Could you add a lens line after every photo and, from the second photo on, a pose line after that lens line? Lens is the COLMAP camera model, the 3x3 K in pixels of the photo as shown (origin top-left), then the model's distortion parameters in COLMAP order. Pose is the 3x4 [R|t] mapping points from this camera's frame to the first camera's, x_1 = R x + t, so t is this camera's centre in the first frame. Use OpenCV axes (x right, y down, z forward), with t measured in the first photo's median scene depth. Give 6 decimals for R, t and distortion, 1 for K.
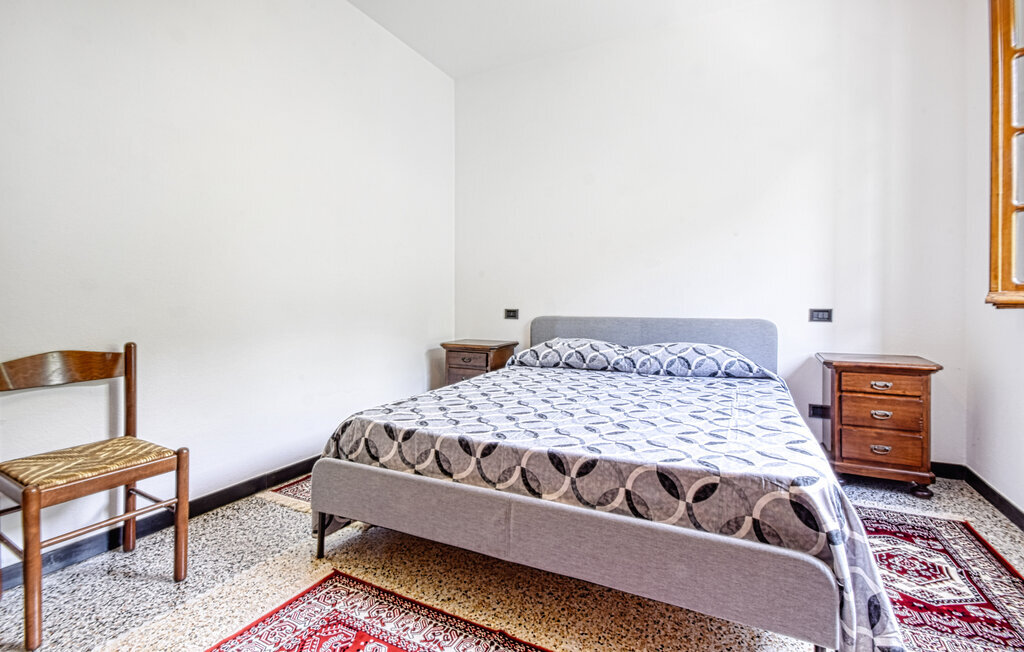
lens RADIAL K [[475.2, 0, 501.5], [0, 475.2, 295.2], [0, 0, 1]] dist [-0.000531, -0.000008]
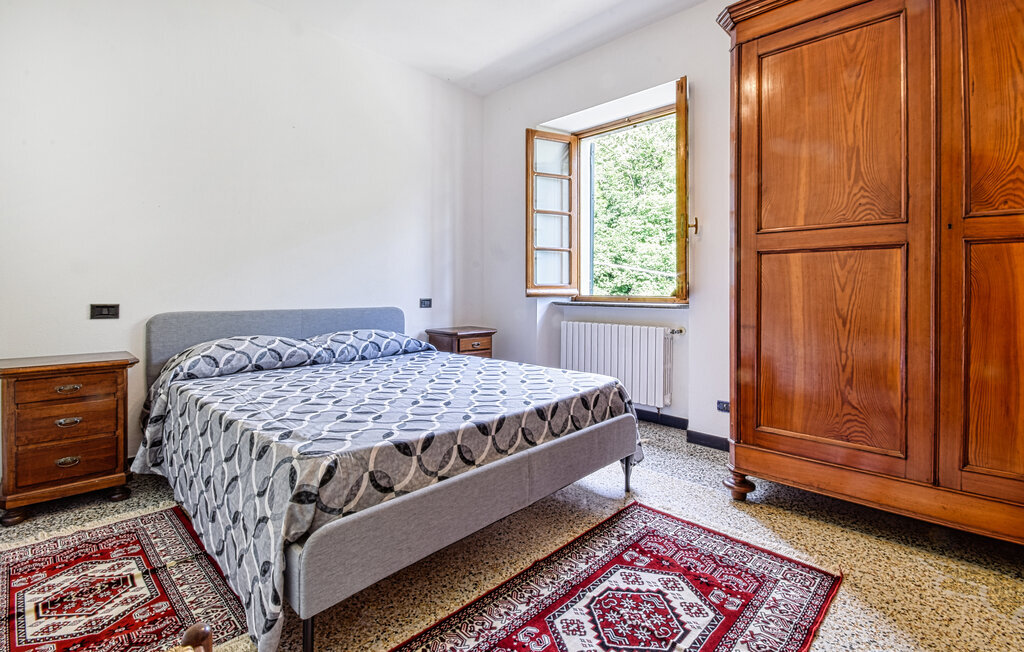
lens RADIAL K [[475.2, 0, 496.0], [0, 475.2, 300.8], [0, 0, 1]] dist [-0.000531, -0.000008]
pose [[0.294660, -0.010476, 0.955545, -0.993270], [-0.010765, 0.999840, 0.014281, 0.021296], [-0.955542, -0.014495, 0.294500, 0.631181]]
